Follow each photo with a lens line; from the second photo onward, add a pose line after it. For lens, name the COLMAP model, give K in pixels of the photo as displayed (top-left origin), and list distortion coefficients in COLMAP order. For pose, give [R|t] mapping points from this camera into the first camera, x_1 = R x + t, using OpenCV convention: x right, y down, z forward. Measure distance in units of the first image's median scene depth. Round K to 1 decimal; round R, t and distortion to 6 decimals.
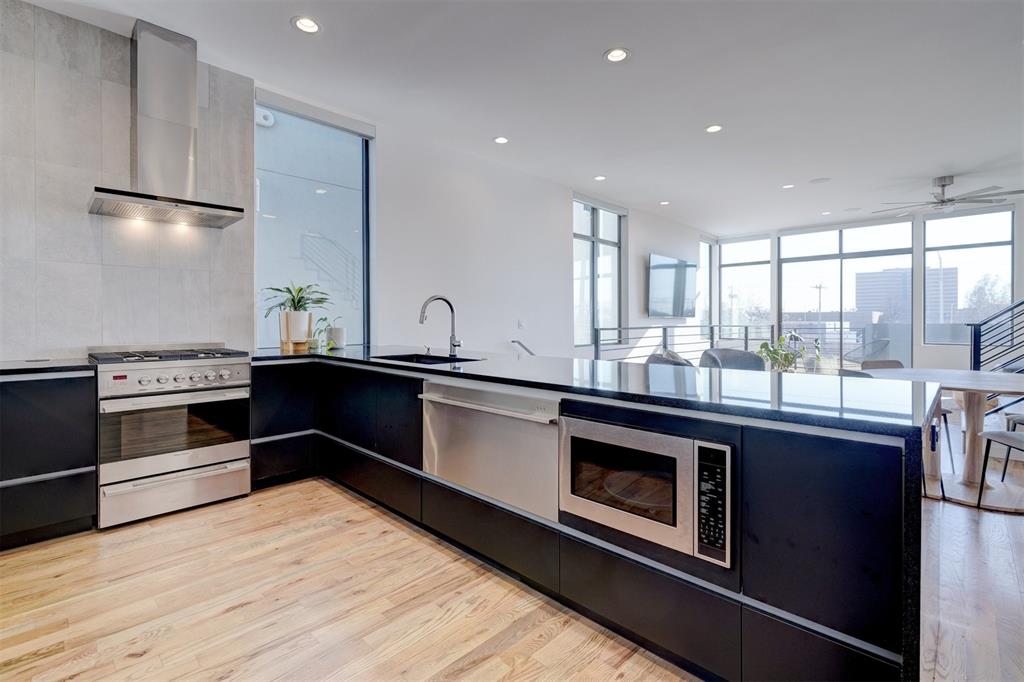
lens RADIAL K [[467.6, 0, 509.9], [0, 467.6, 321.9], [0, 0, 1]] dist [-0.001873, 0.000368]
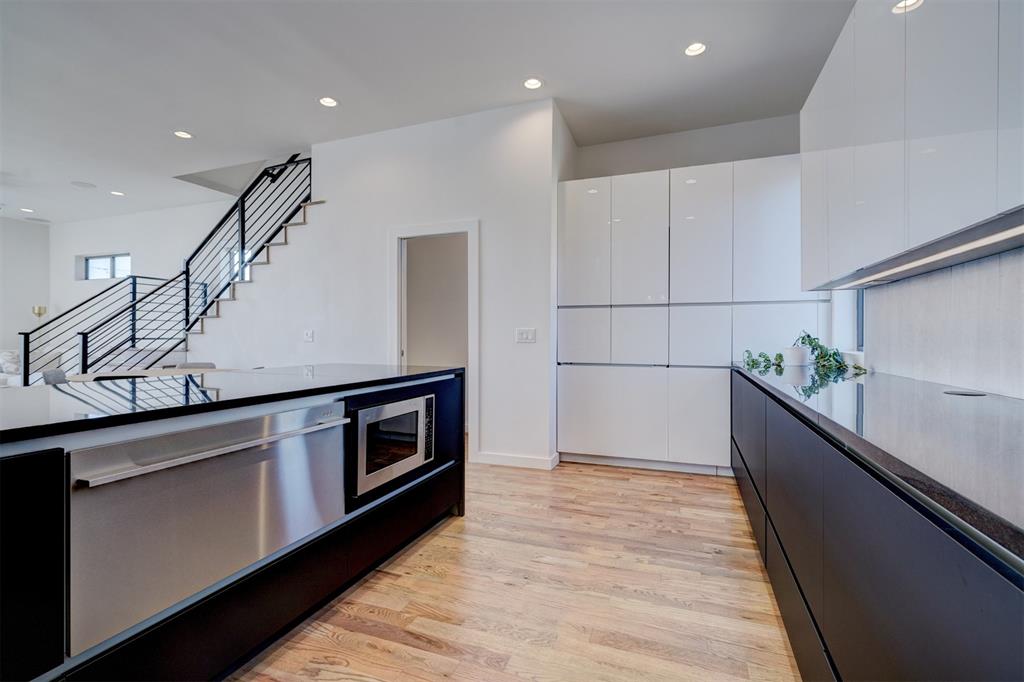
lens RADIAL K [[461.2, 0, 512.0], [0, 461.2, 341.0], [0, 0, 1]] dist [-0.001414, 0.000519]
pose [[-0.391889, -0.010937, 0.919948, -0.538870], [-0.000285, 0.999931, 0.011767, 0.013810], [-0.920012, 0.004349, -0.391865, 0.575594]]
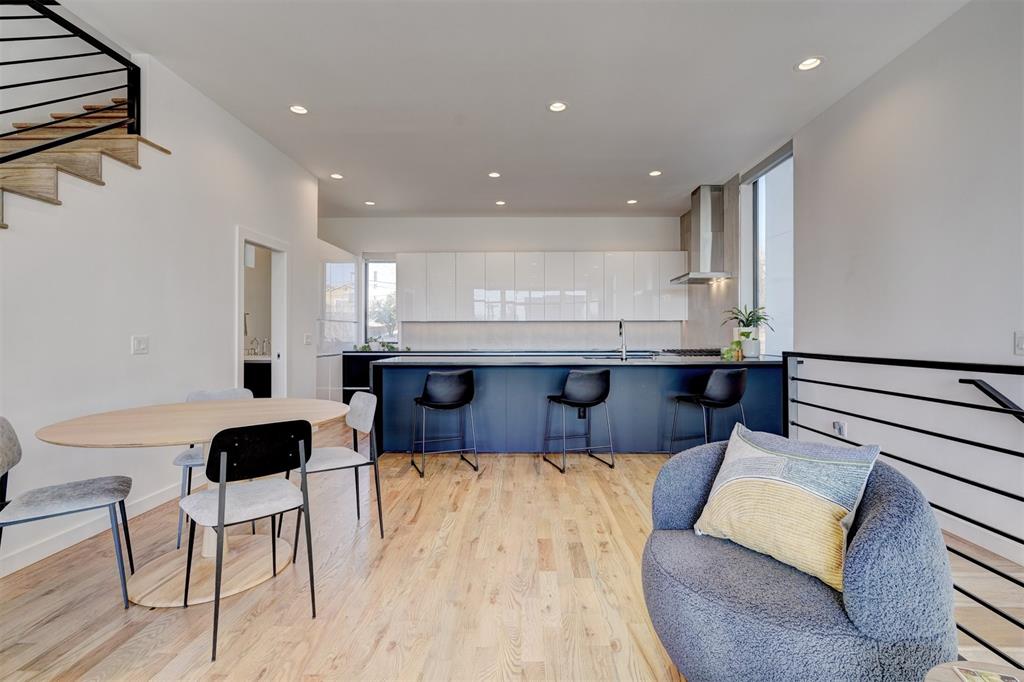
lens RADIAL K [[467.0, 0, 512.9], [0, 467.0, 332.1], [0, 0, 1]] dist [-0.001265, 0.000412]
pose [[-0.737622, -0.001341, -0.675212, 1.080989], [0.000540, 0.999997, -0.002576, -0.007607], [0.675213, -0.002265, -0.737619, 1.758356]]
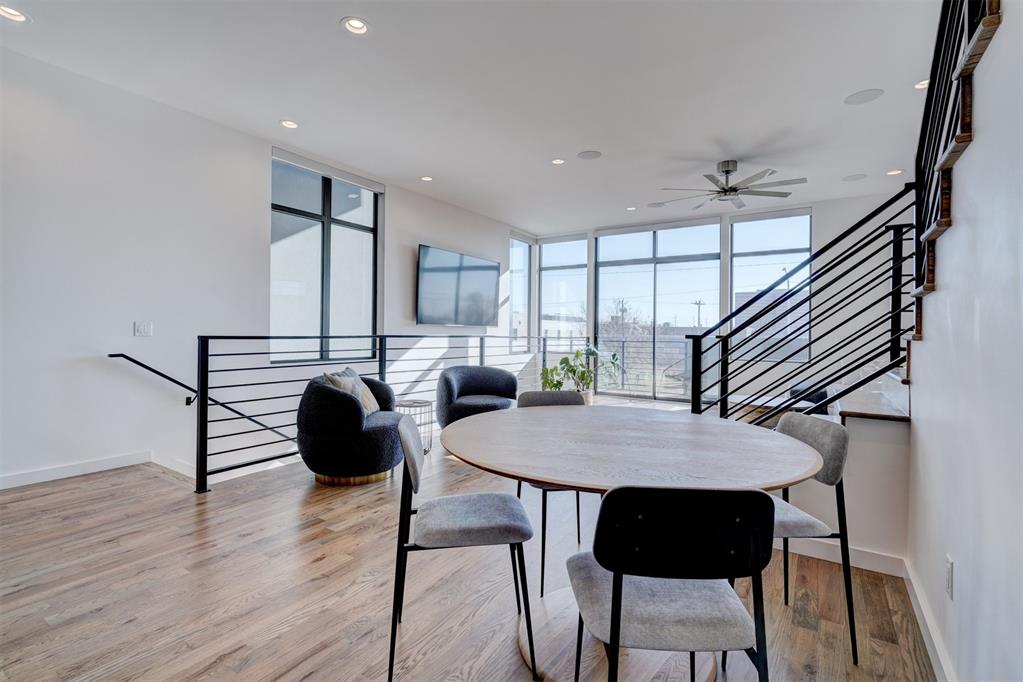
lens RADIAL K [[472.6, 0, 503.1], [0, 472.6, 329.0], [0, 0, 1]] dist [-0.002839, 0.000049]
pose [[0.983781, 0.015711, 0.178682, 0.717799], [-0.014319, 0.999856, -0.009079, 0.006482], [-0.178799, 0.006374, 0.983865, 0.446264]]
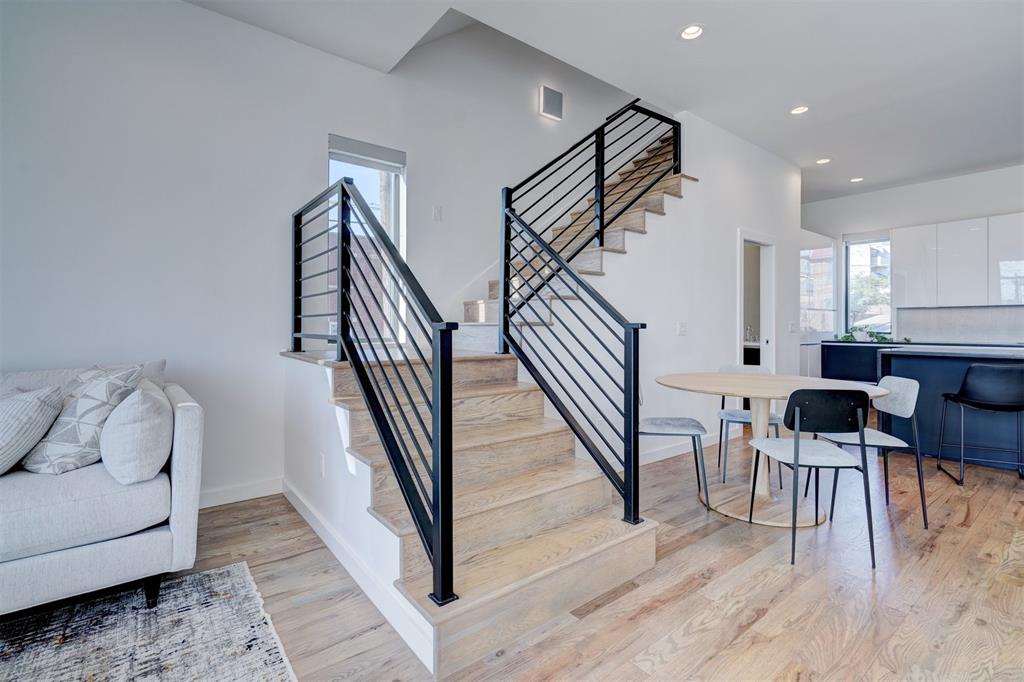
lens RADIAL K [[467.6, 0, 509.9], [0, 467.6, 321.9], [0, 0, 1]] dist [-0.001873, 0.000368]
pose [[-0.990305, -0.000288, 0.138908, 1.280336], [-0.001205, 0.999978, -0.006513, 0.007075], [-0.138903, -0.006617, -0.990284, 1.878140]]
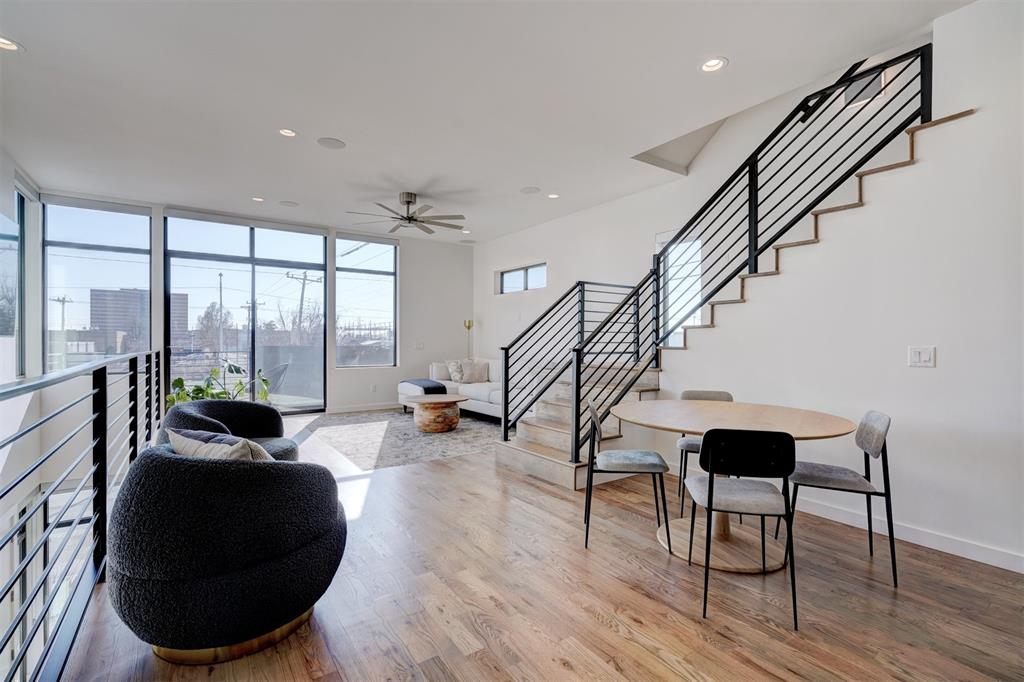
lens RADIAL K [[462.5, 0, 510.2], [0, 462.5, 344.1], [0, 0, 1]] dist [0.000036, 0.000194]
pose [[0.192331, -0.004093, 0.981322, 0.069396], [-0.000614, 0.999991, 0.004291, -0.010615], [-0.981330, -0.001428, 0.192326, 1.144674]]
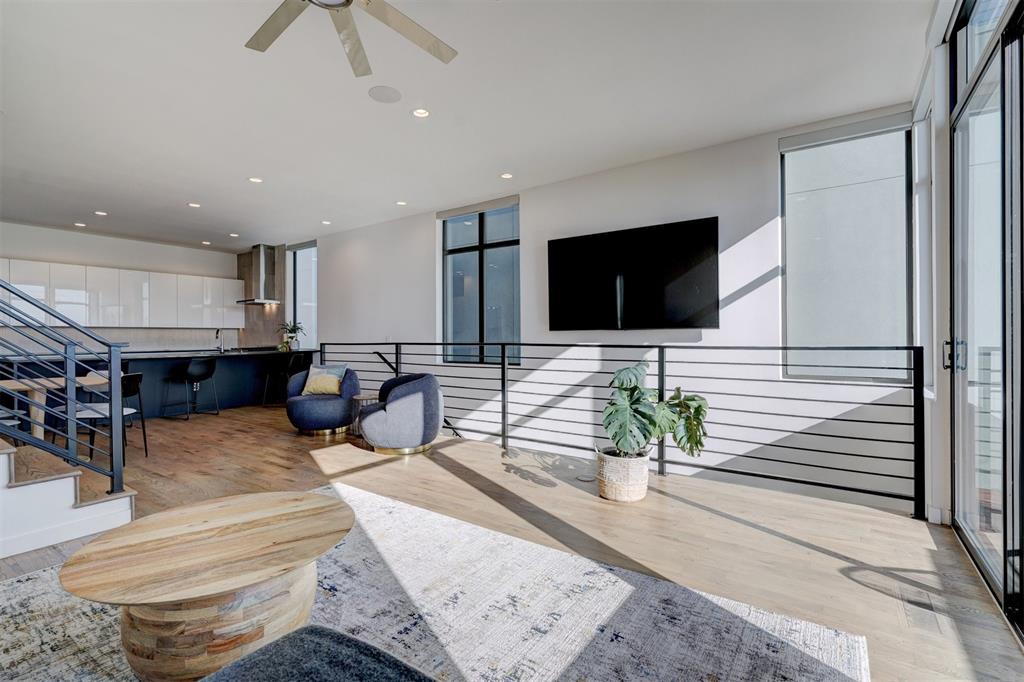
lens RADIAL K [[463.1, 0, 512.0], [0, 463.1, 337.3], [0, 0, 1]] dist [-0.000589, 0.000017]
pose [[0.148595, -0.000309, -0.988898, 2.343377], [0.004032, 0.999992, 0.000293, -0.001318], [0.988890, -0.004031, 0.148595, 2.018783]]
